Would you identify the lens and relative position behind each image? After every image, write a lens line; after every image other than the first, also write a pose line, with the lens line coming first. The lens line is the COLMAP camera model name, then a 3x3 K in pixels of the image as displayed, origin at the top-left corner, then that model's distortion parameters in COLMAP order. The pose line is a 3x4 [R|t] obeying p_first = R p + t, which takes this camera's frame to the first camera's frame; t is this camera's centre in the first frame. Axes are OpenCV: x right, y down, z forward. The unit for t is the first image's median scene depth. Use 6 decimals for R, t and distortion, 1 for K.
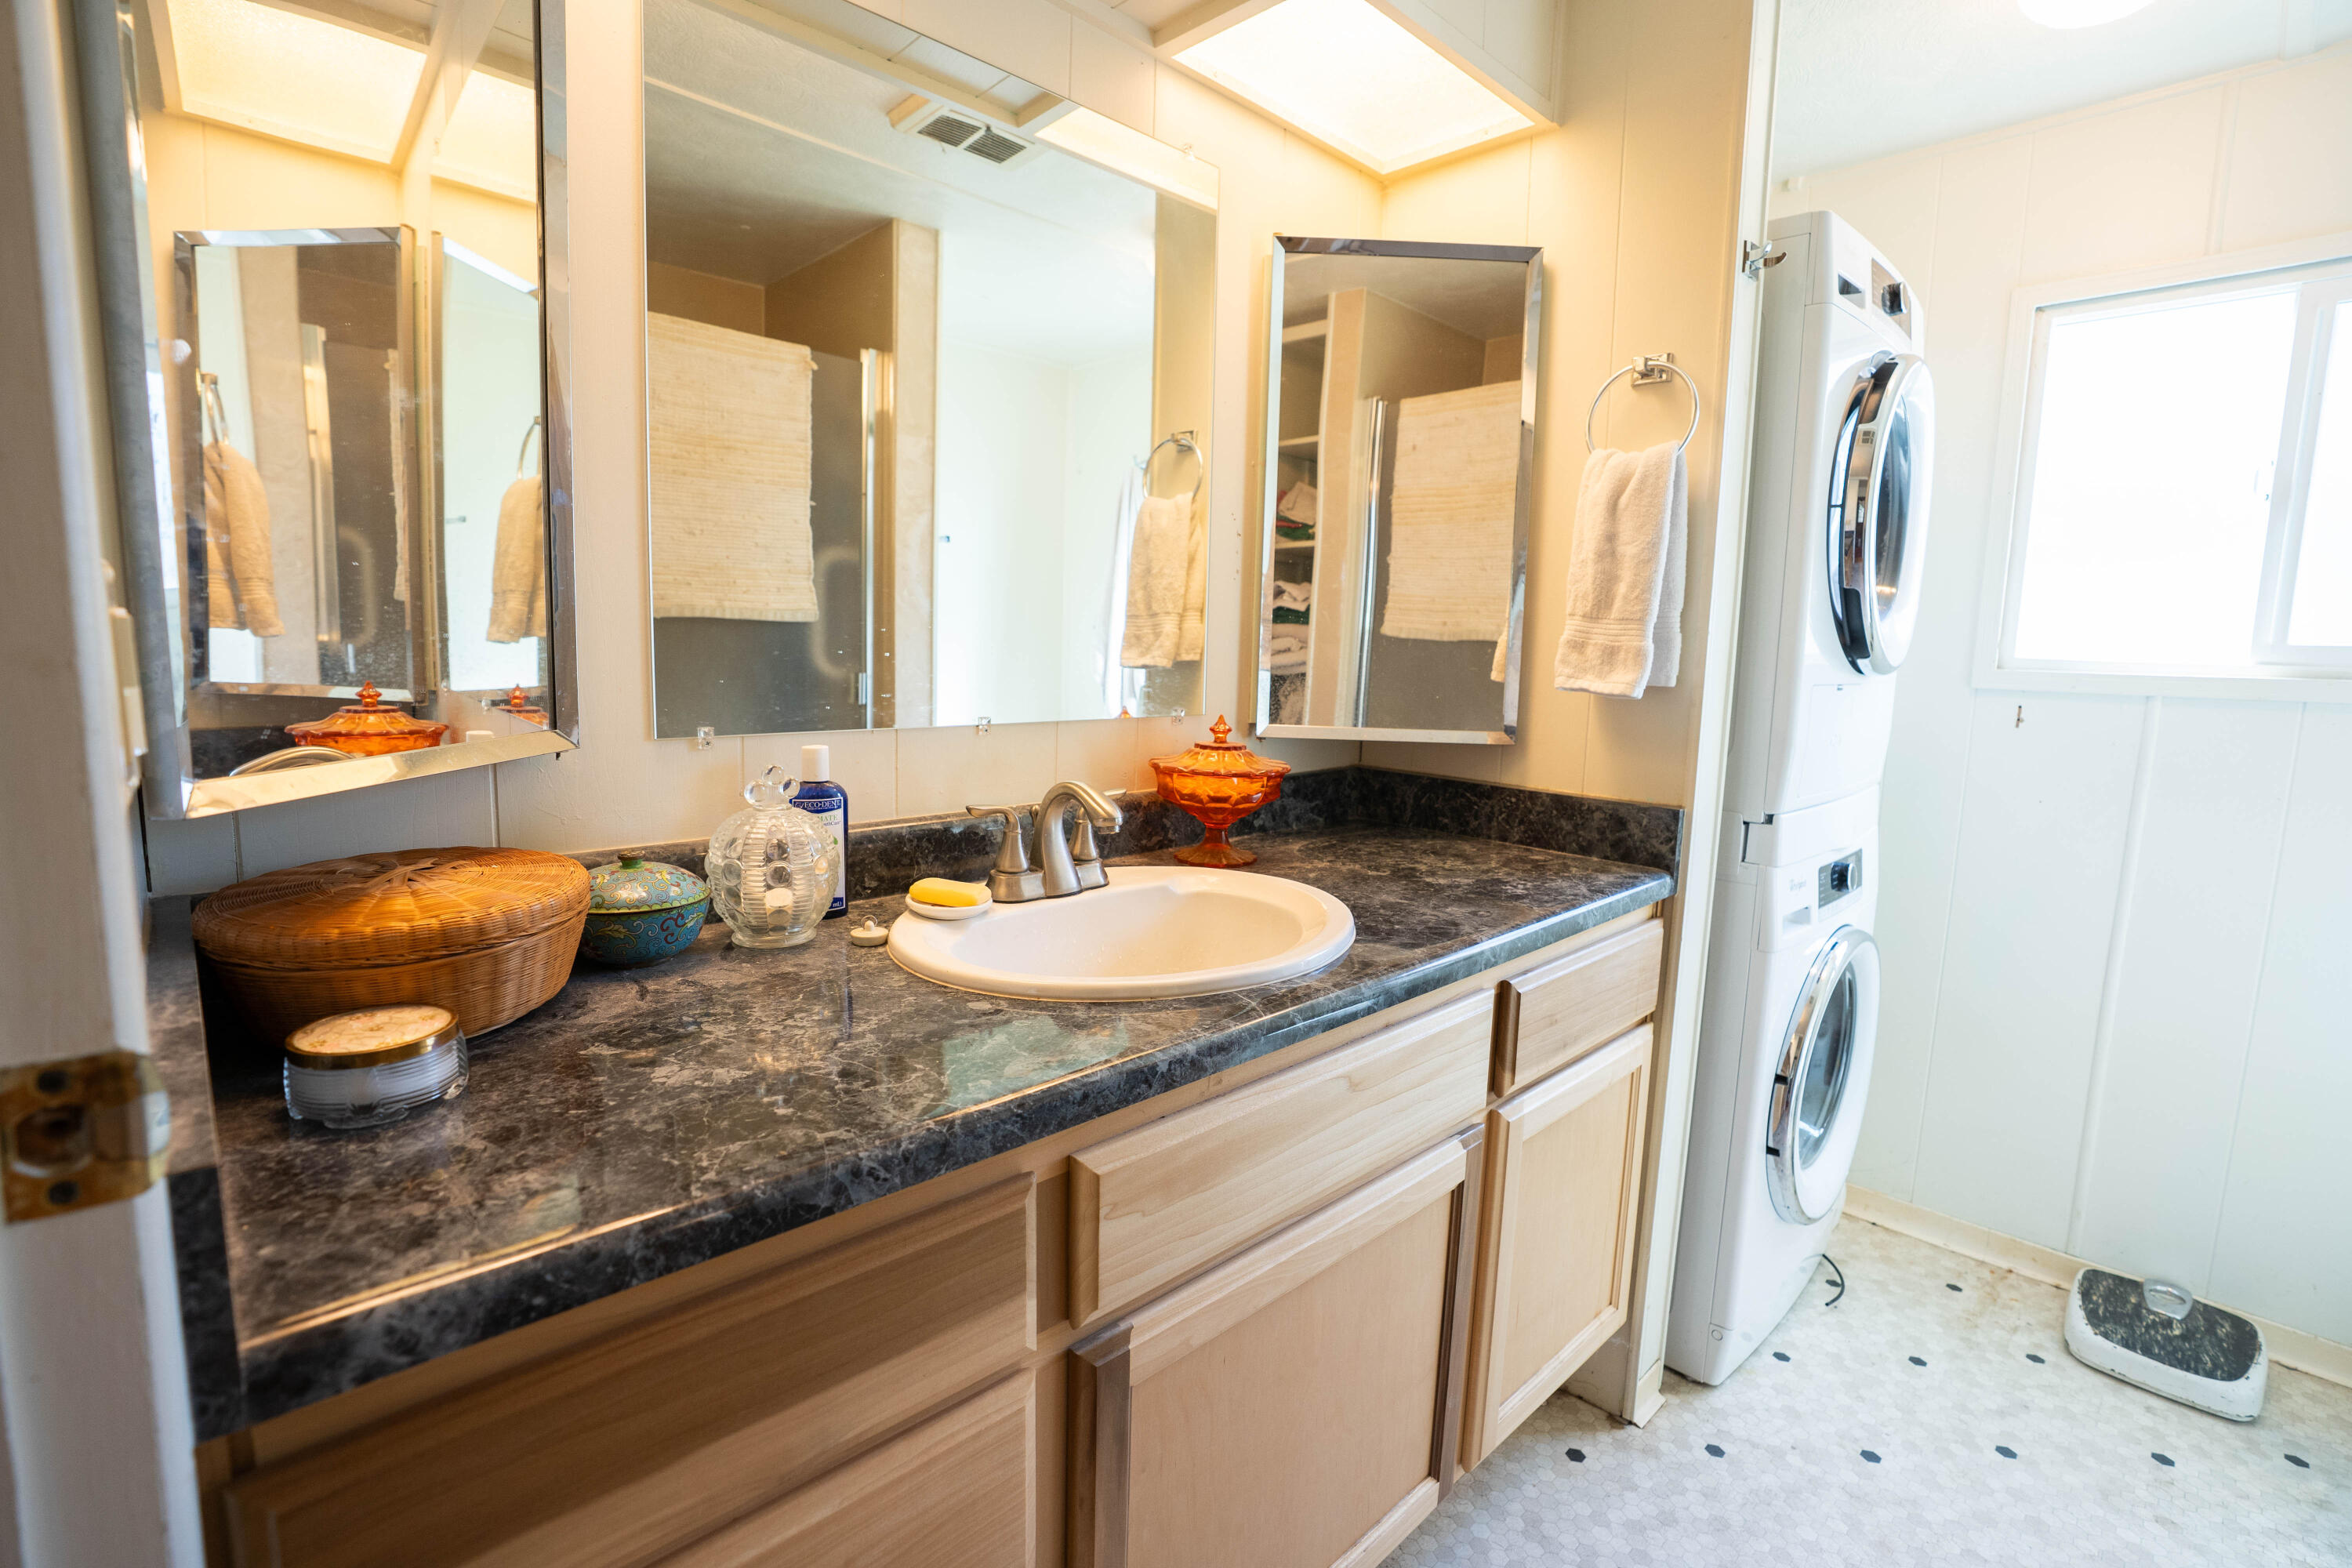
lens RADIAL K [[1095.9, 0, 1137.6], [0, 1095.9, 775.1], [0, 0, 1]] dist [-0.063513, 0.019998]
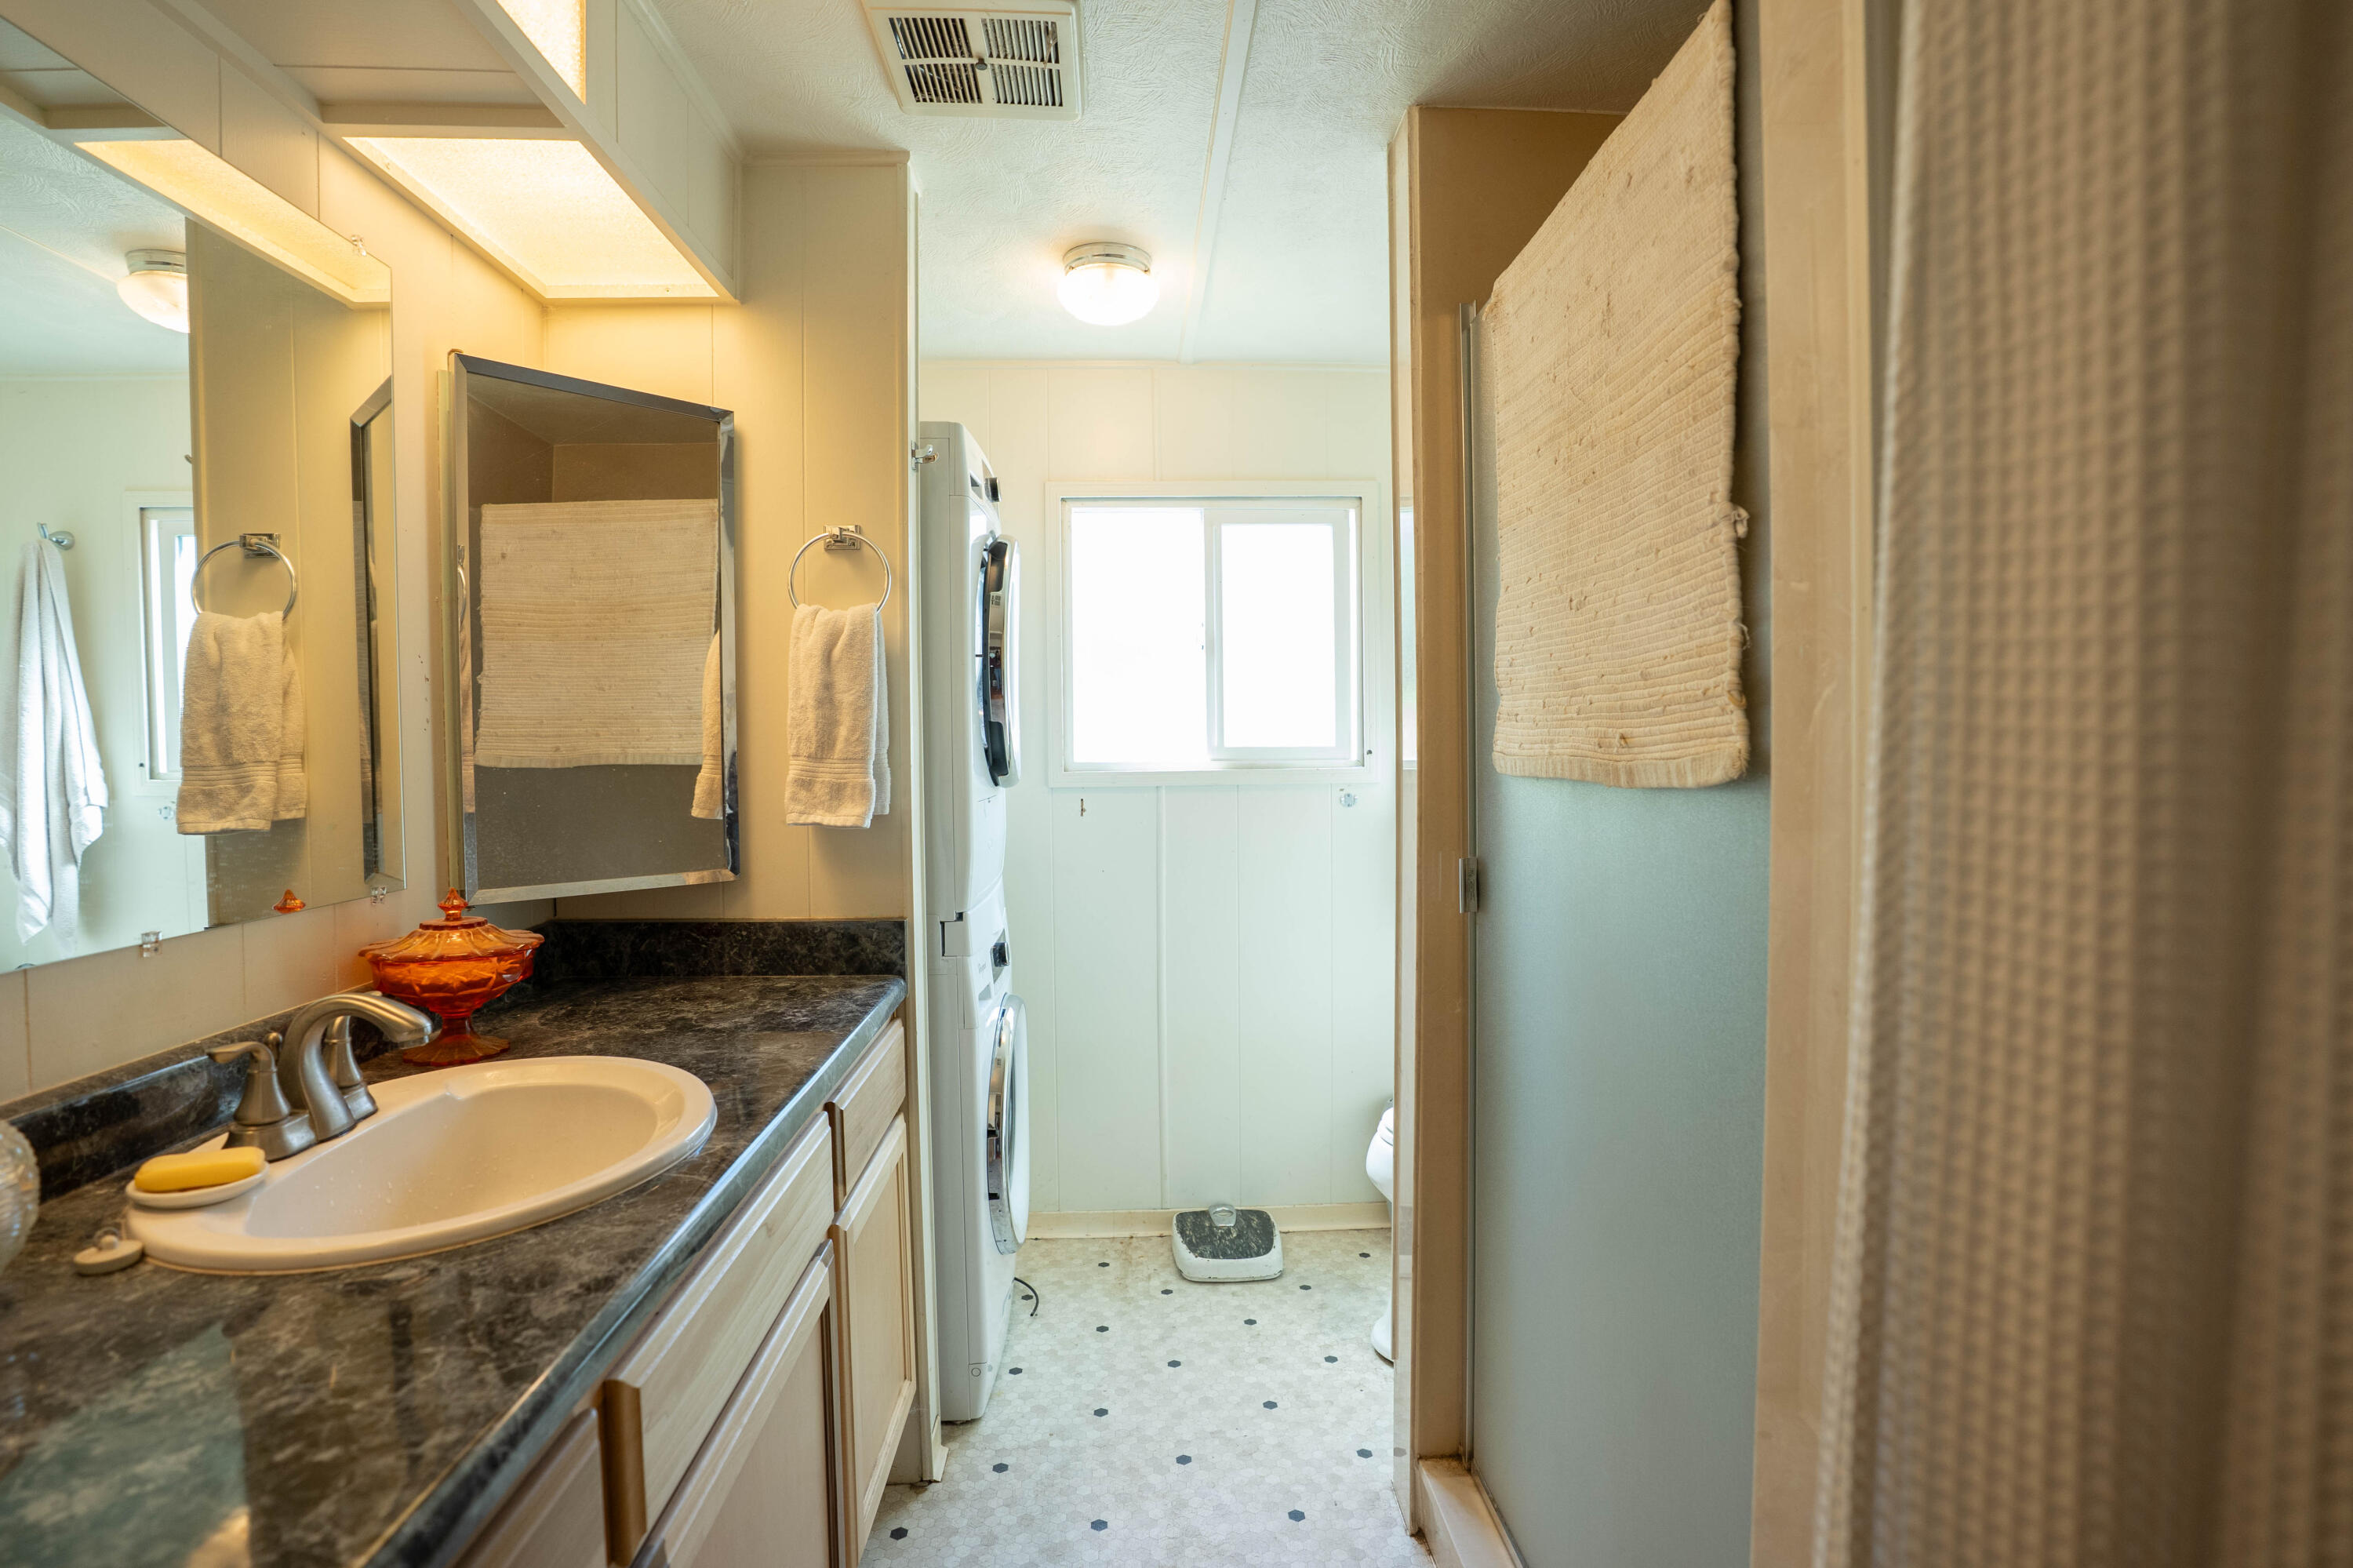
lens RADIAL K [[1176.0, 0, 1176.5], [0, 1176.0, 784.0], [0, 0, 1]] dist [-0.064977, 0.026753]
pose [[0.653823, -0.059706, 0.754289, -0.226581], [0.122497, 0.992084, -0.027653, -0.039808], [-0.746666, 0.110478, 0.655960, -0.044891]]
